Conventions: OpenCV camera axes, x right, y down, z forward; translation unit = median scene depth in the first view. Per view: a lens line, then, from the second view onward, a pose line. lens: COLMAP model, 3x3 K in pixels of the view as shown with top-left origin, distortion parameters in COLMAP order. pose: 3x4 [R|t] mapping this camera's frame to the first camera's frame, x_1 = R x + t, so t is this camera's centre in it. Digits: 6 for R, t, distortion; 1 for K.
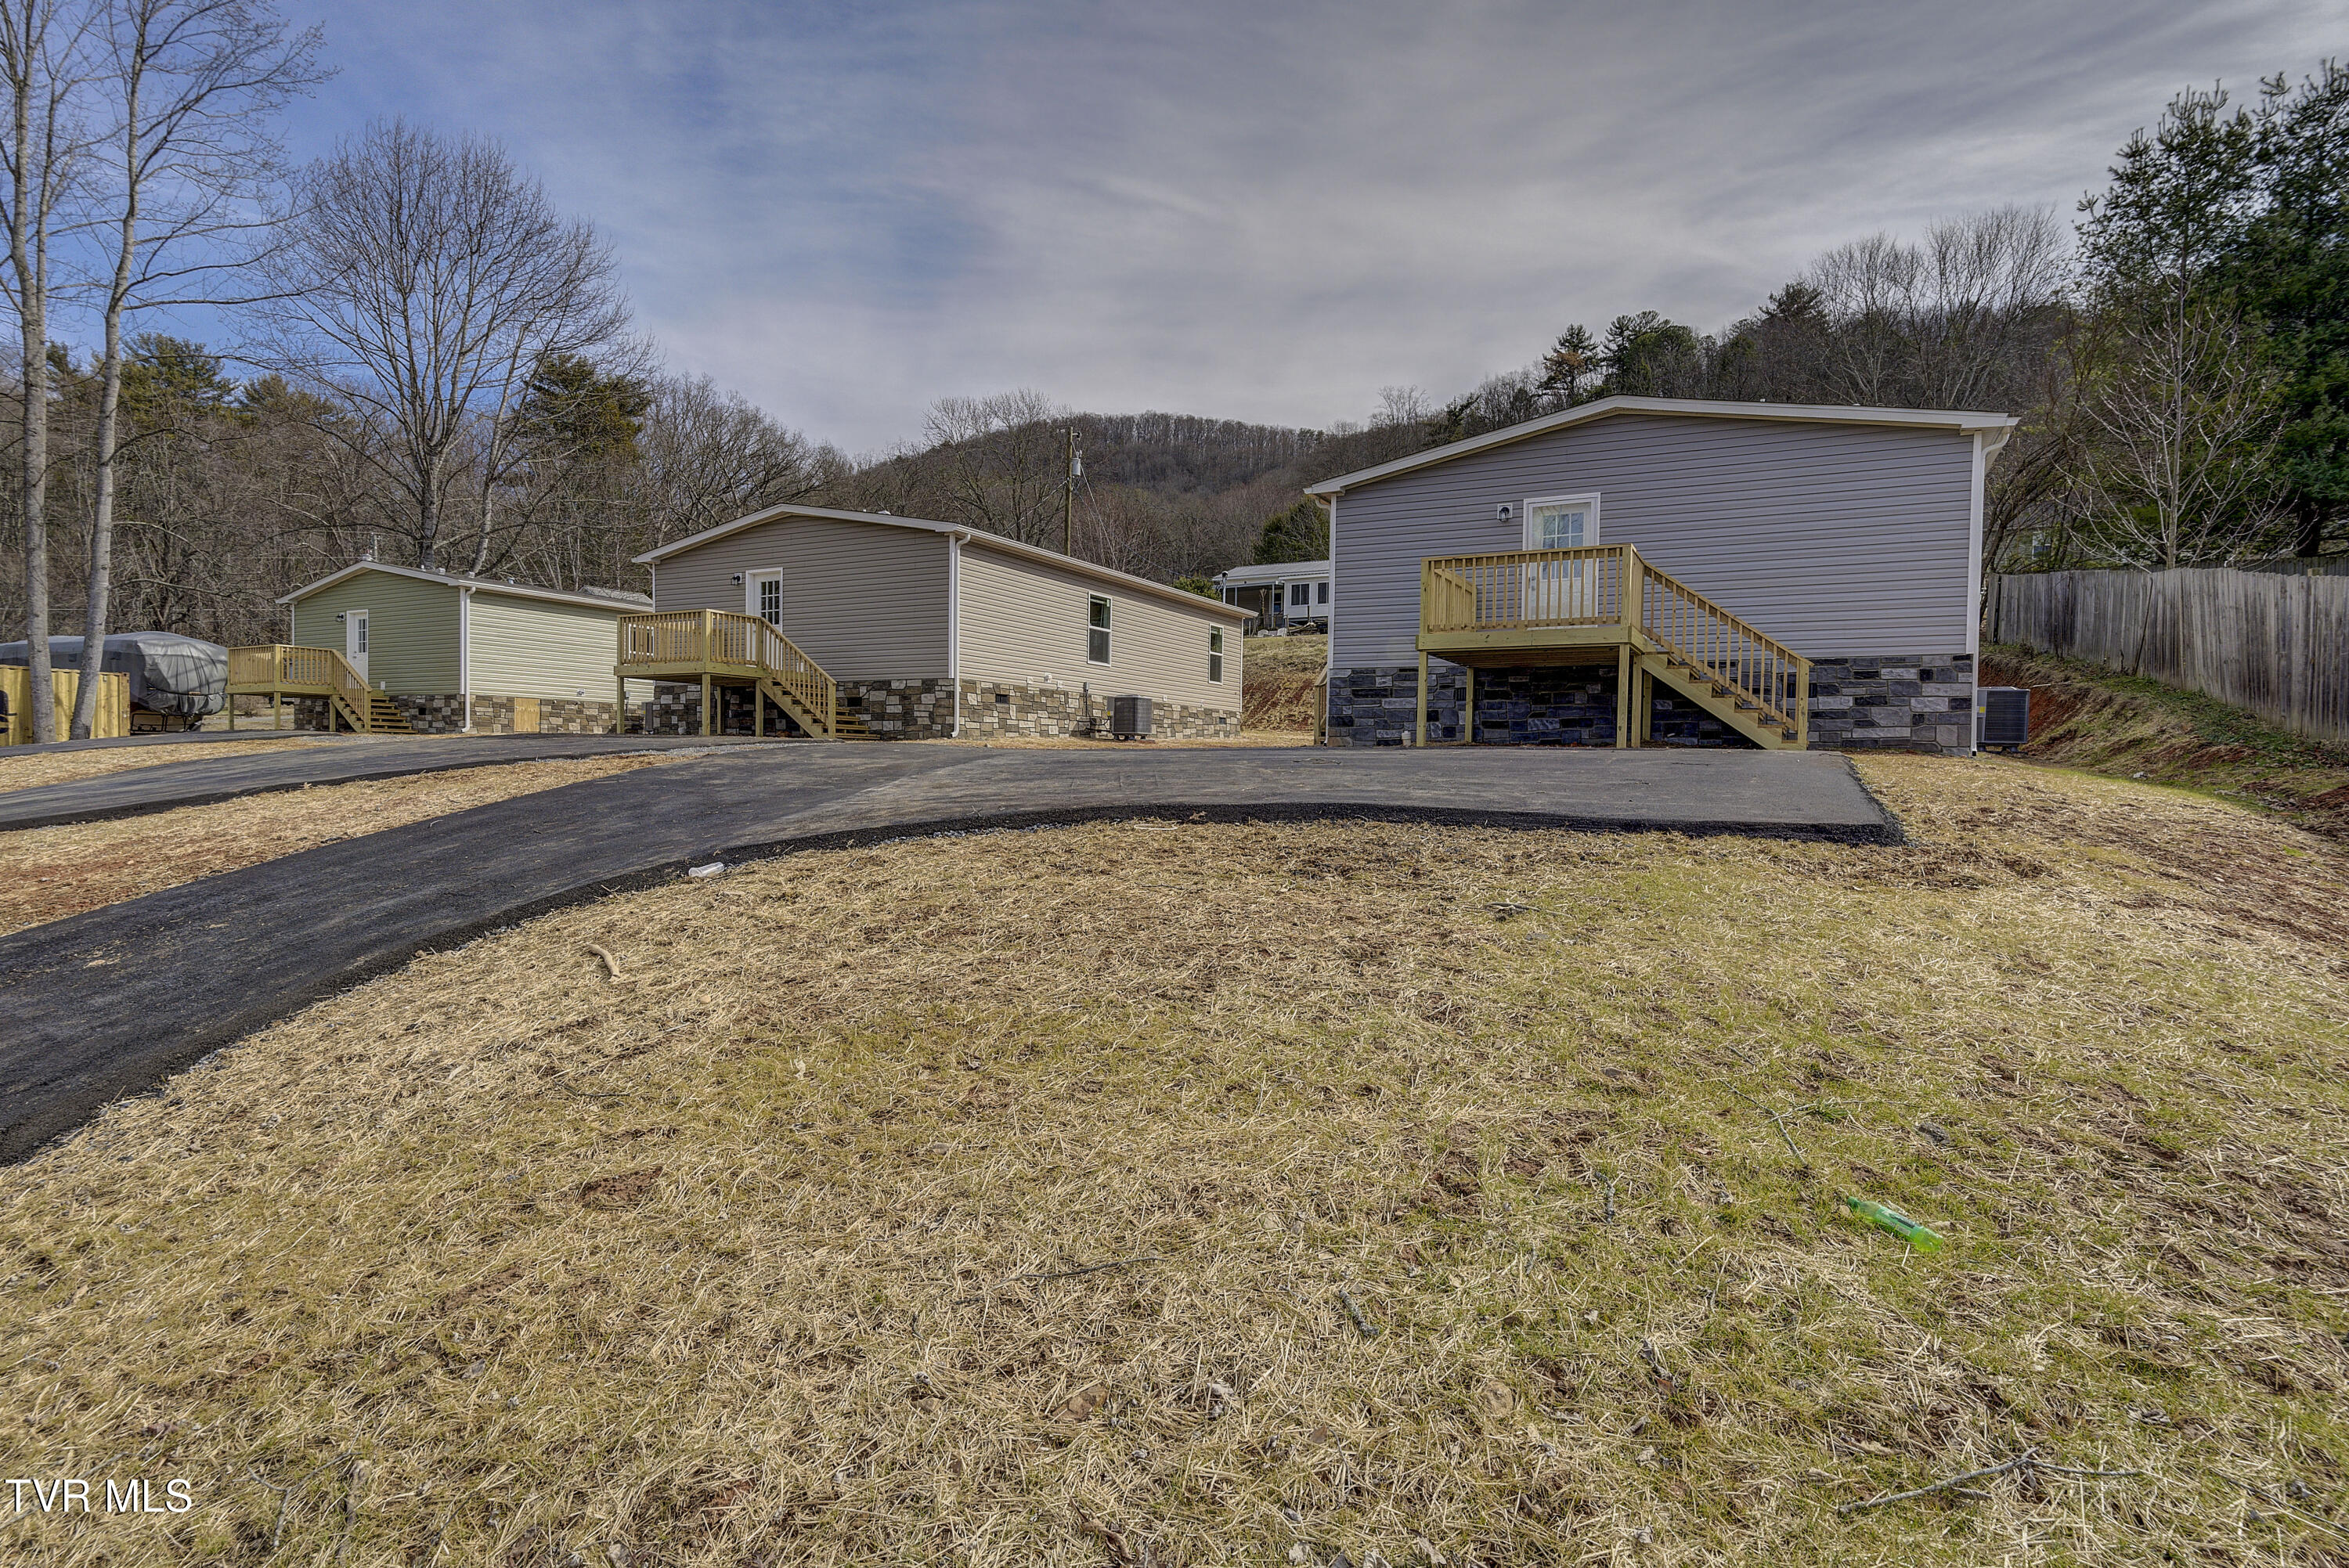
lens RADIAL K [[1151.5, 0, 1182.4], [0, 1151.5, 786.2], [0, 0, 1]] dist [0.002594, -0.000335]
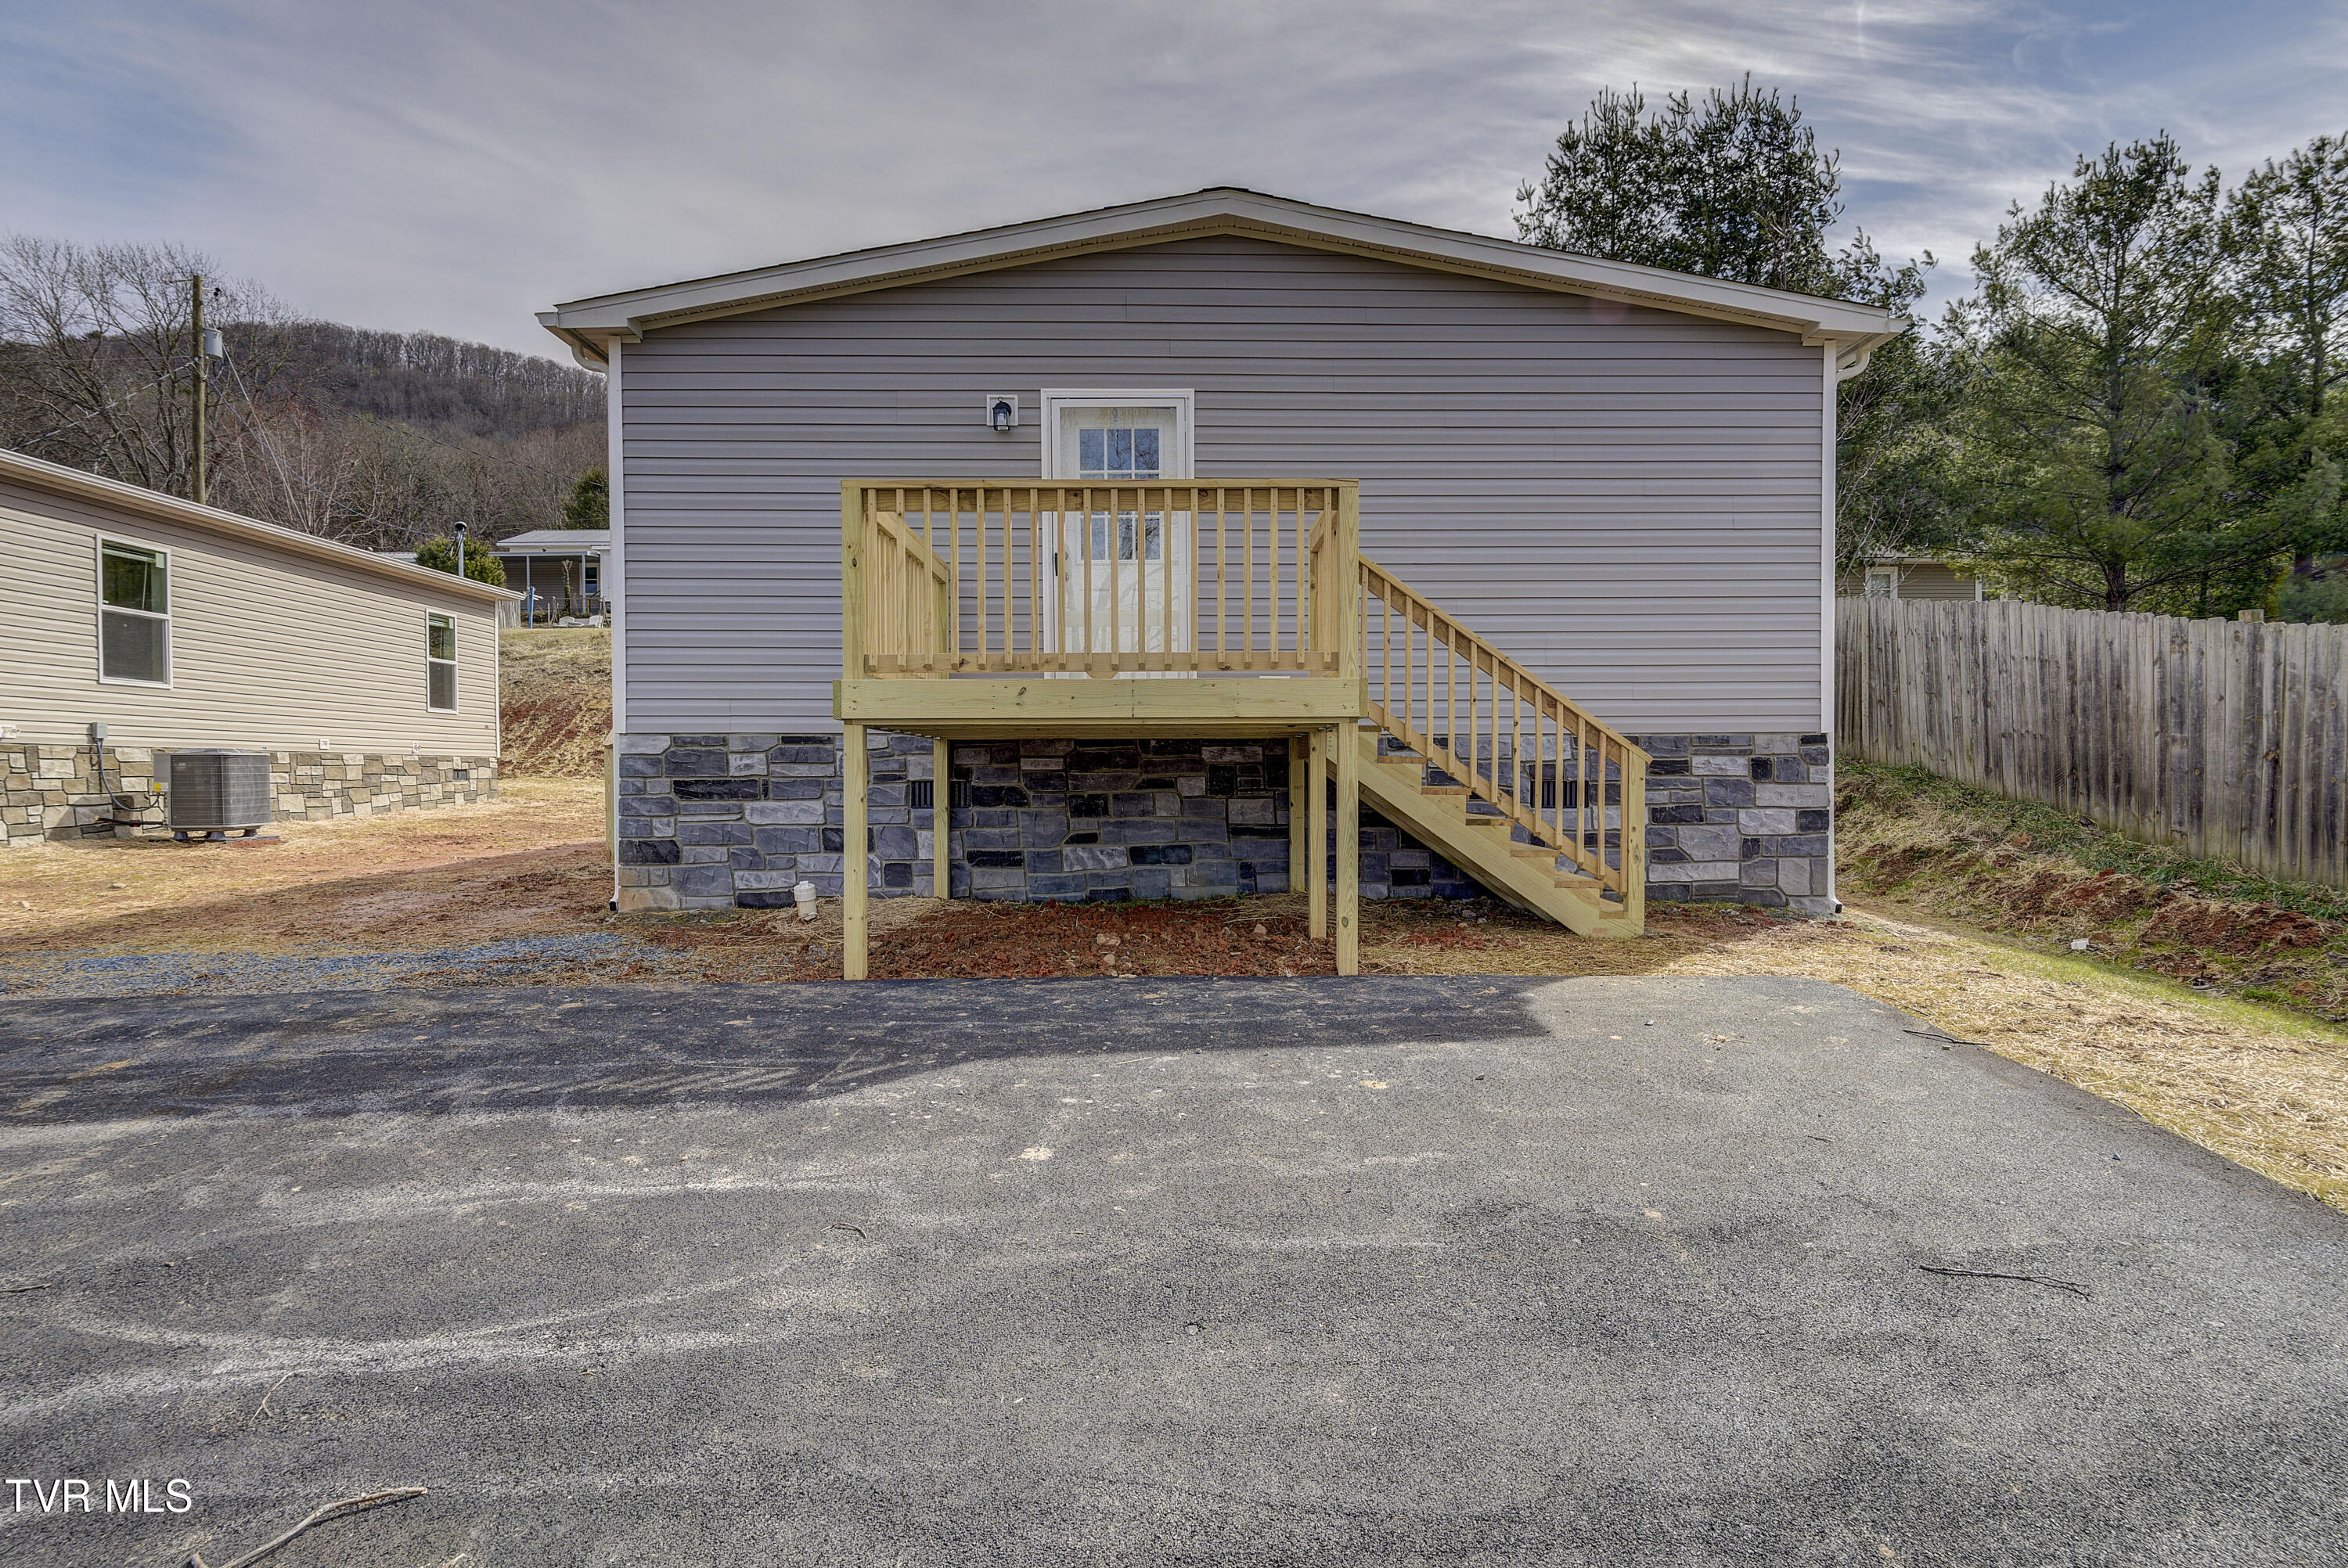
lens RADIAL K [[1215.7, 0, 1182.1], [0, 1215.7, 789.9], [0, 0, 1]] dist [0.006548, -0.000612]
pose [[0.869290, -0.031944, 0.493269, 0.061308], [0.030506, 0.999474, 0.010964, -0.057087], [-0.493360, 0.005516, 0.869808, 0.351760]]
